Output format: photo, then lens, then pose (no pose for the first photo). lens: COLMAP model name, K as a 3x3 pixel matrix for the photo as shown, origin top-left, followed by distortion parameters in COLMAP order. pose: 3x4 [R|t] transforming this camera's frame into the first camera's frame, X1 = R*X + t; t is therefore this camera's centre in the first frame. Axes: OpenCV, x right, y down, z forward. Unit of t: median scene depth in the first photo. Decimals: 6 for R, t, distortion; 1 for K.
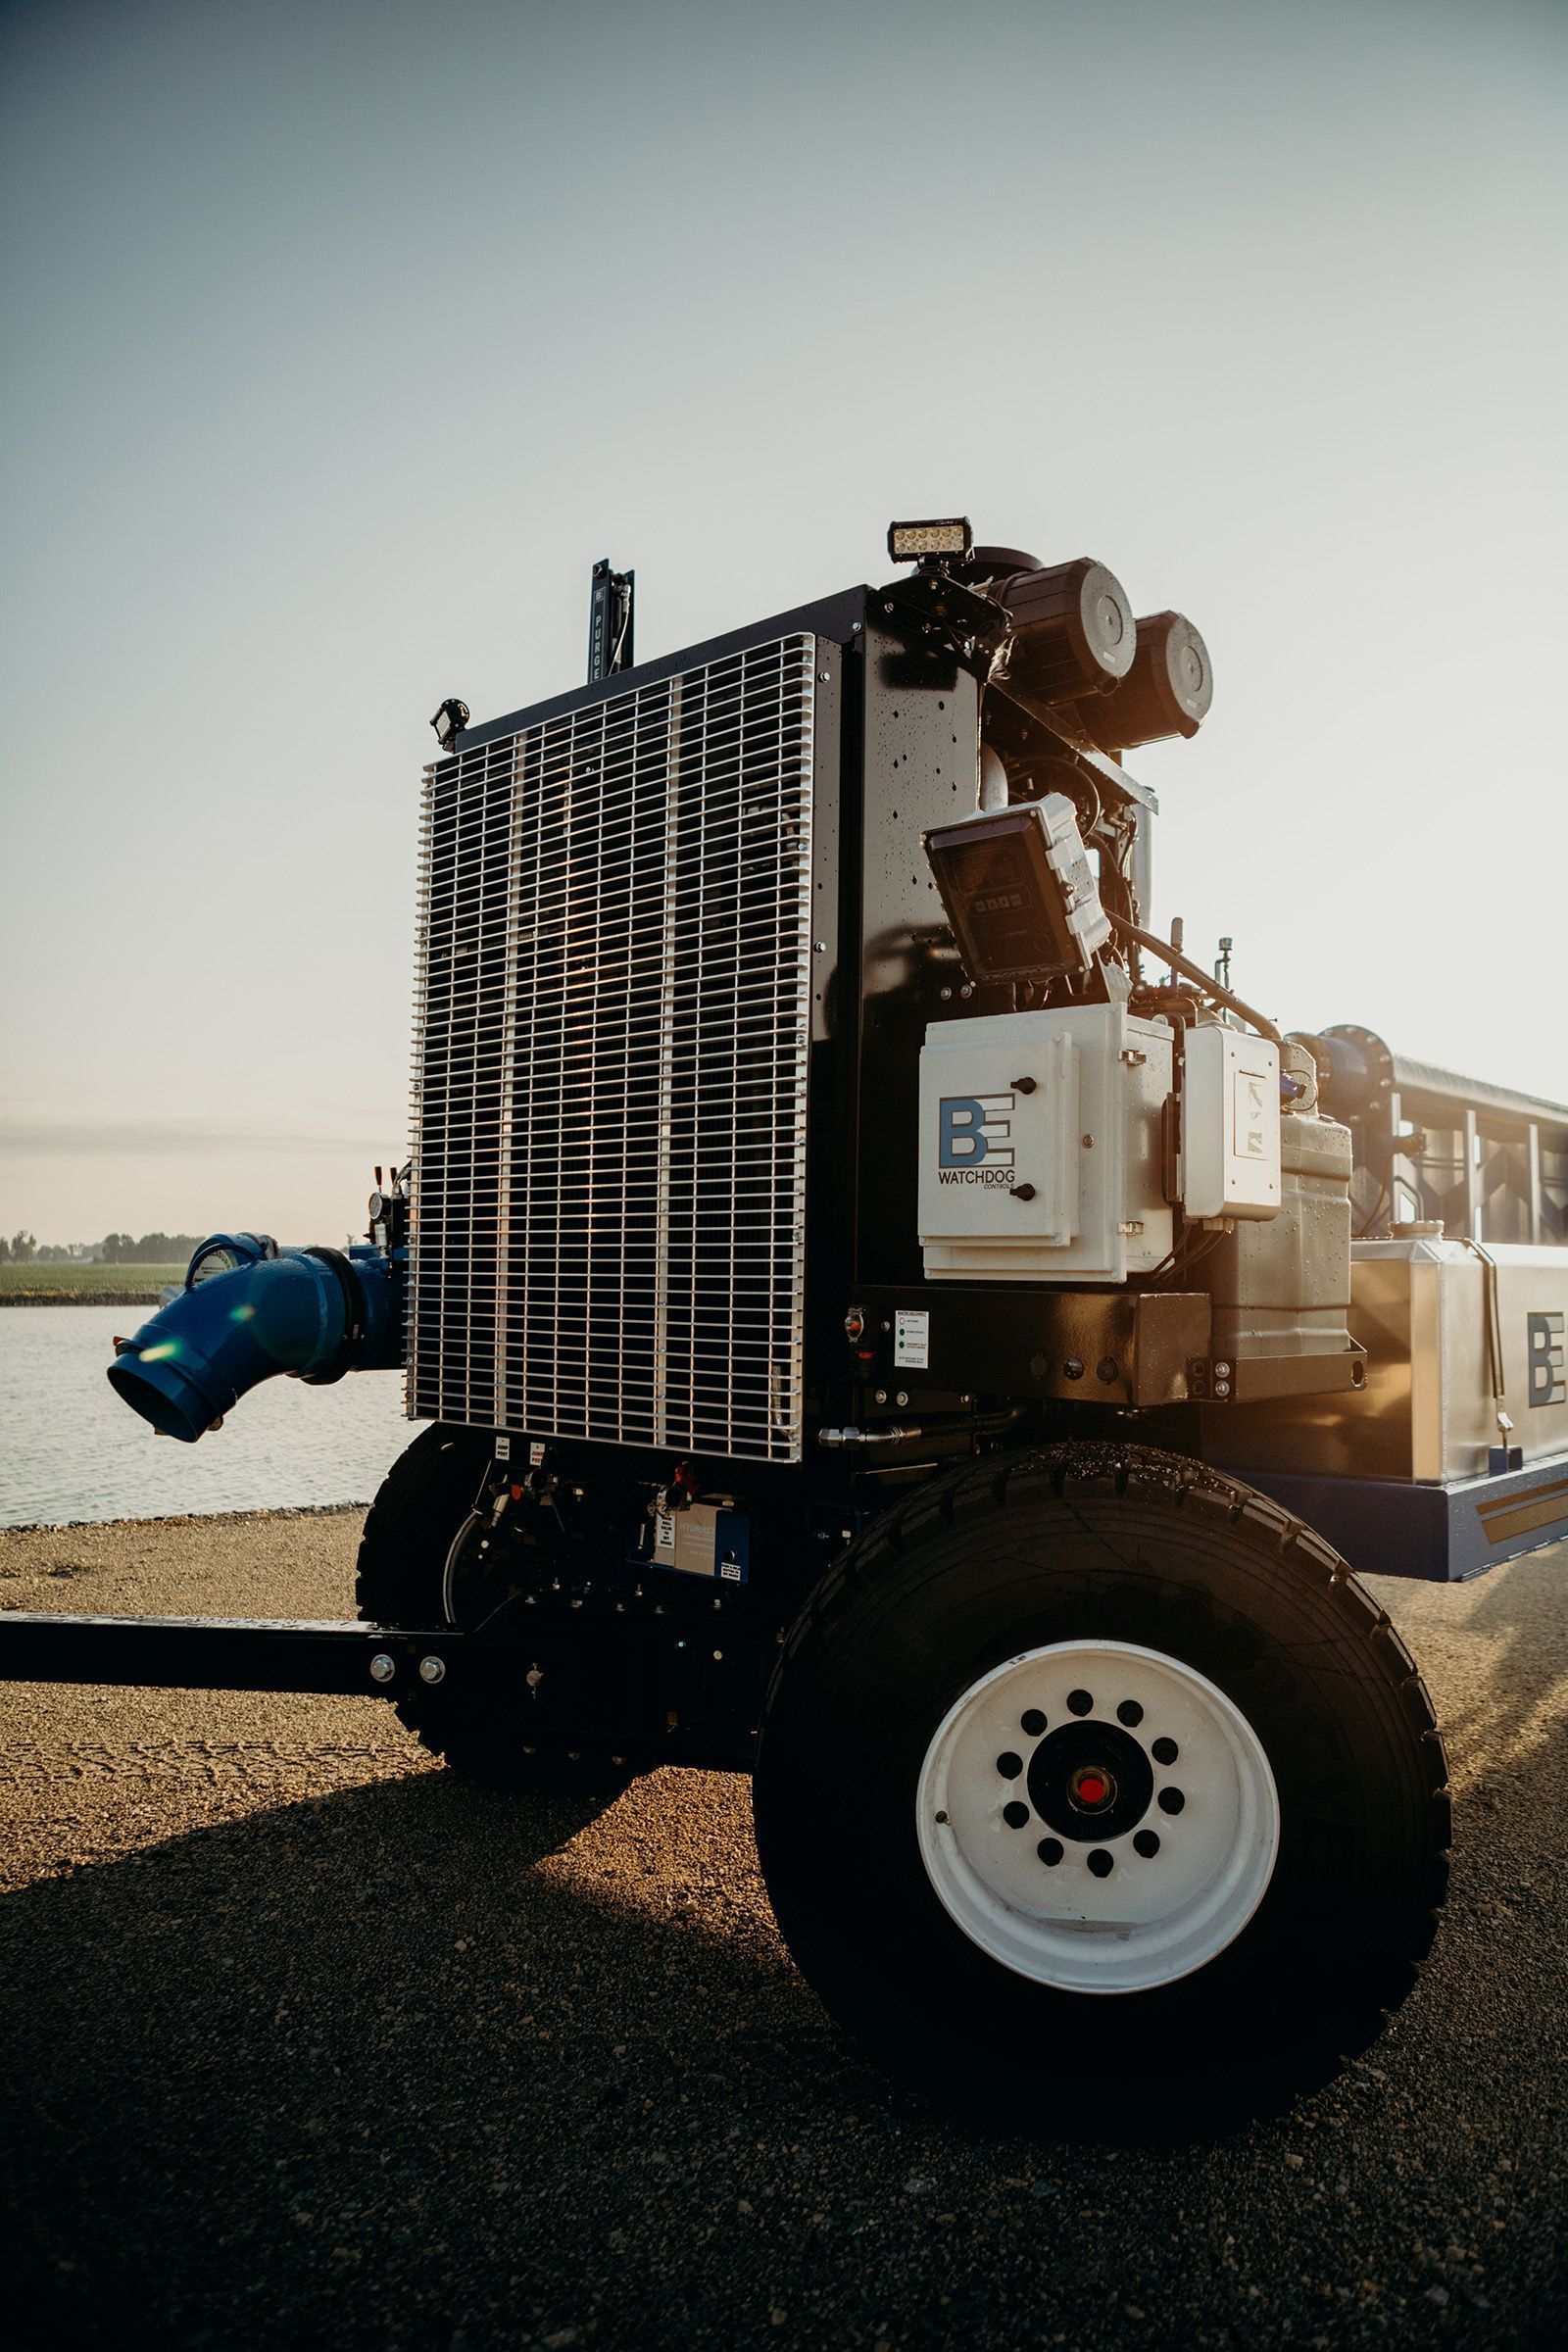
lens RADIAL K [[1604.9, 0, 784.0], [0, 1604.9, 1176.0], [0, 0, 1]] dist [-0.119211, 0.104435]
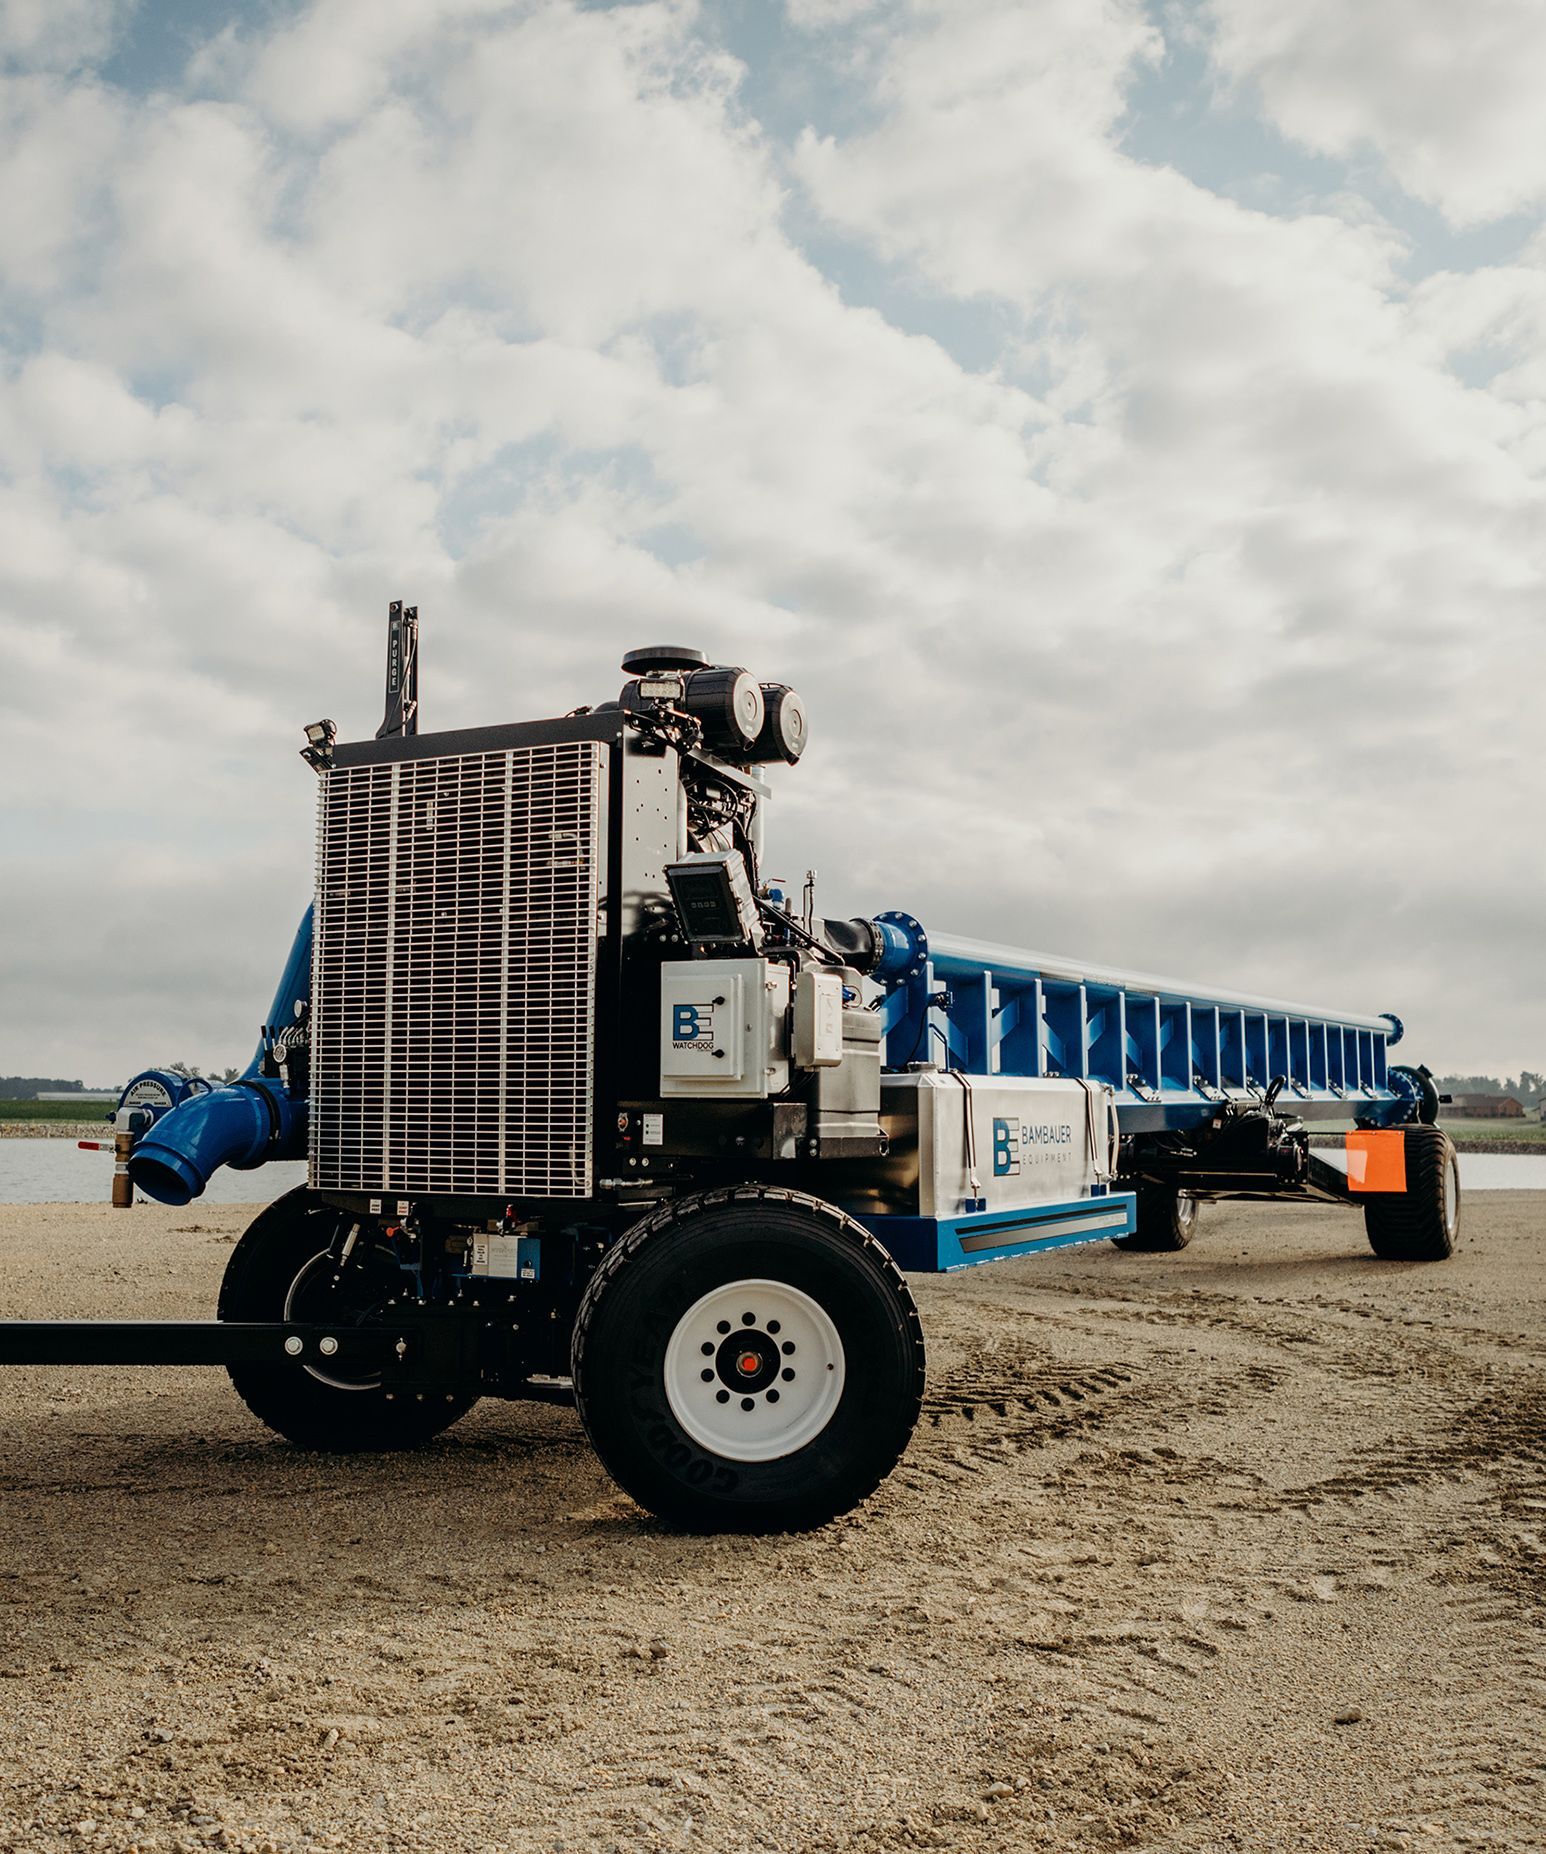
lens RADIAL K [[1948.1, 0, 773.0], [0, 1948.1, 927.0], [0, 0, 1]] dist [-0.100597, 0.002719]
pose [[0.966186, 0.013471, 0.257494, -0.361285], [-0.006093, 0.999548, -0.029430, -0.067076], [-0.257775, 0.026866, 0.965831, -1.205766]]
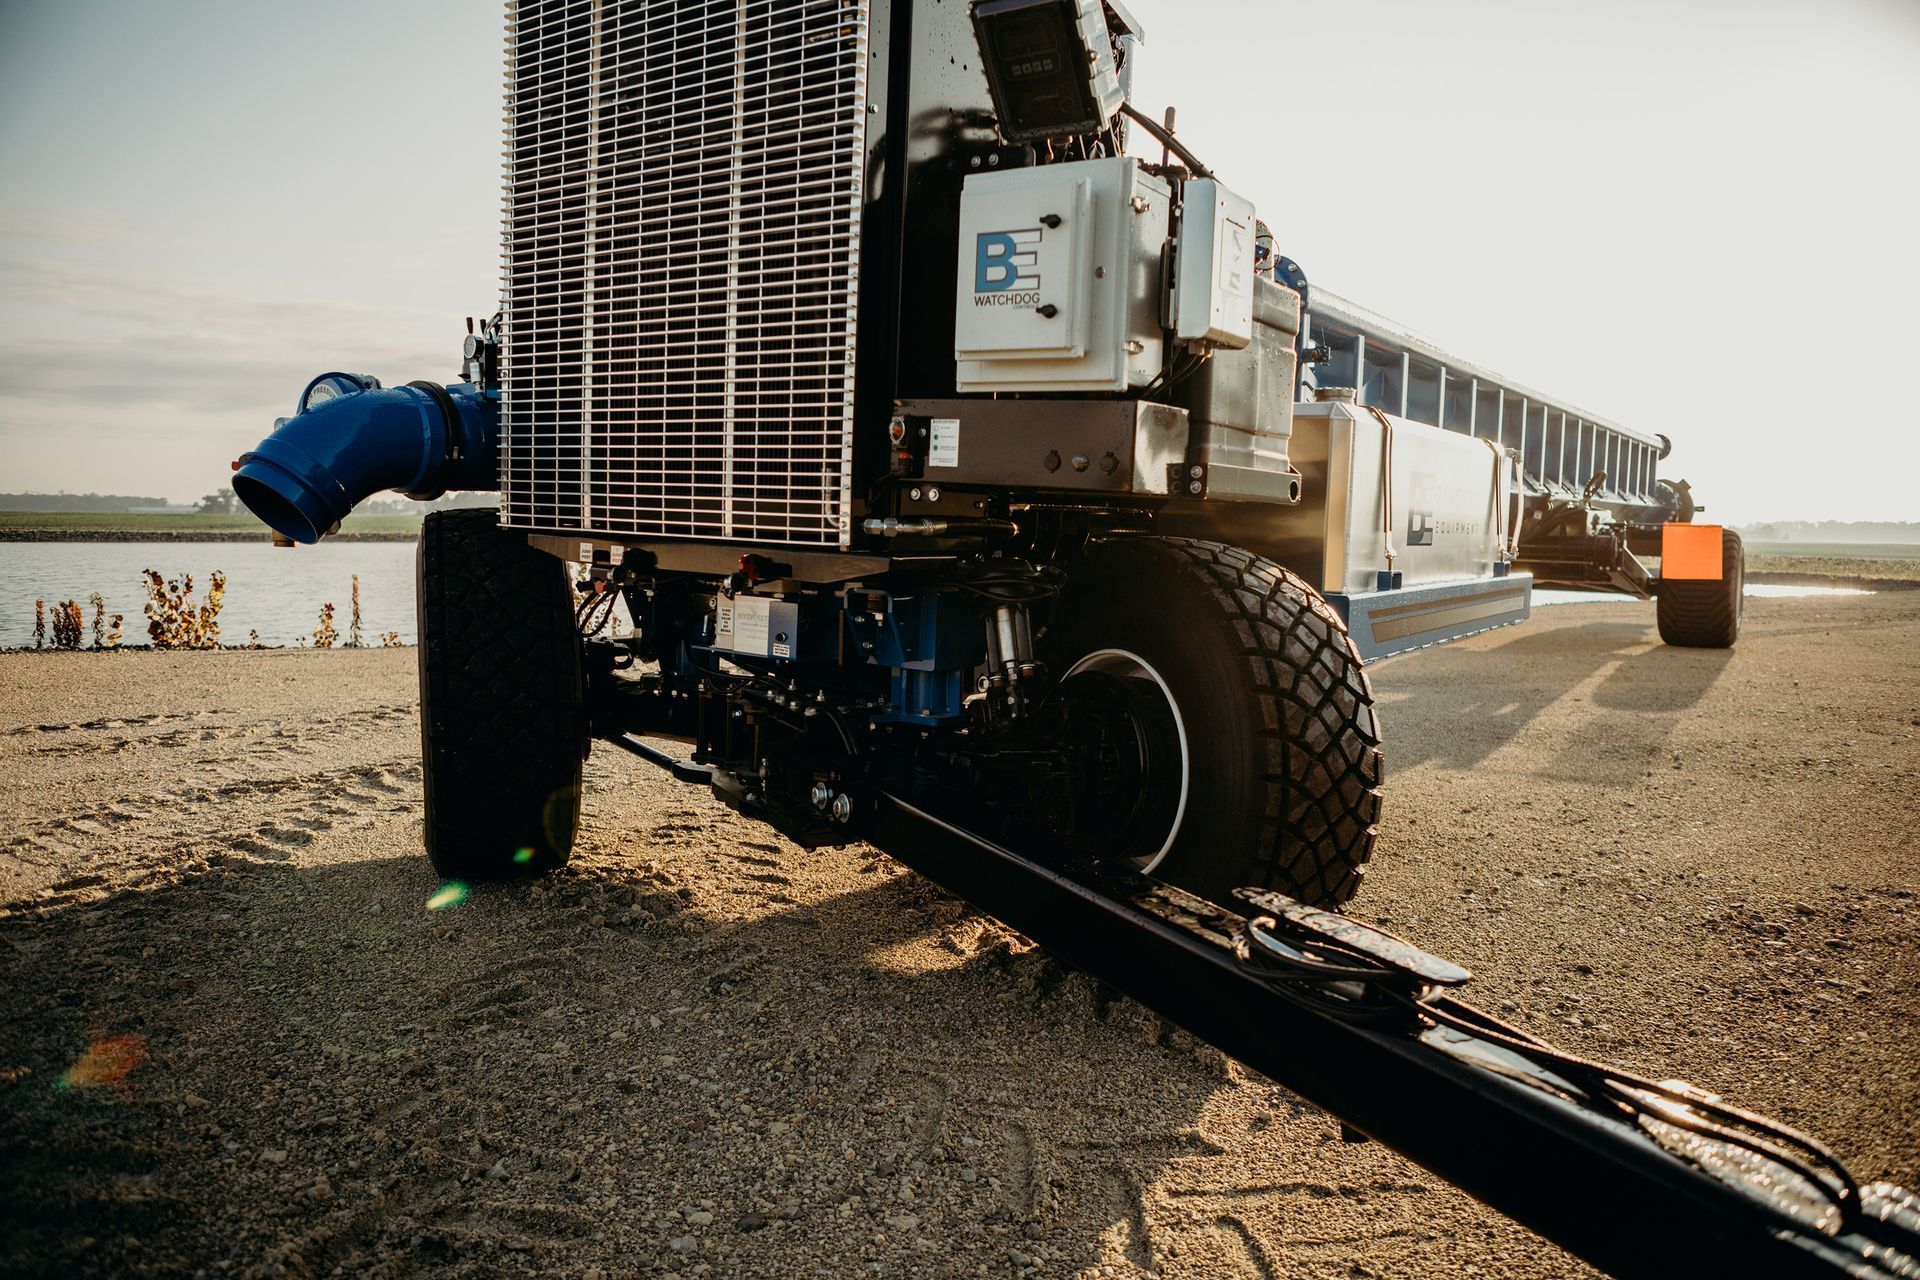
lens RADIAL K [[1310.1, 0, 960.0], [0, 1310.1, 640.0], [0, 0, 1]] dist [-0.119211, 0.104435]
pose [[0.990399, 0.007464, 0.138033, -0.041466], [-0.030826, 0.985322, 0.167901, 0.079100], [-0.134754, -0.170544, 0.976092, 0.011301]]
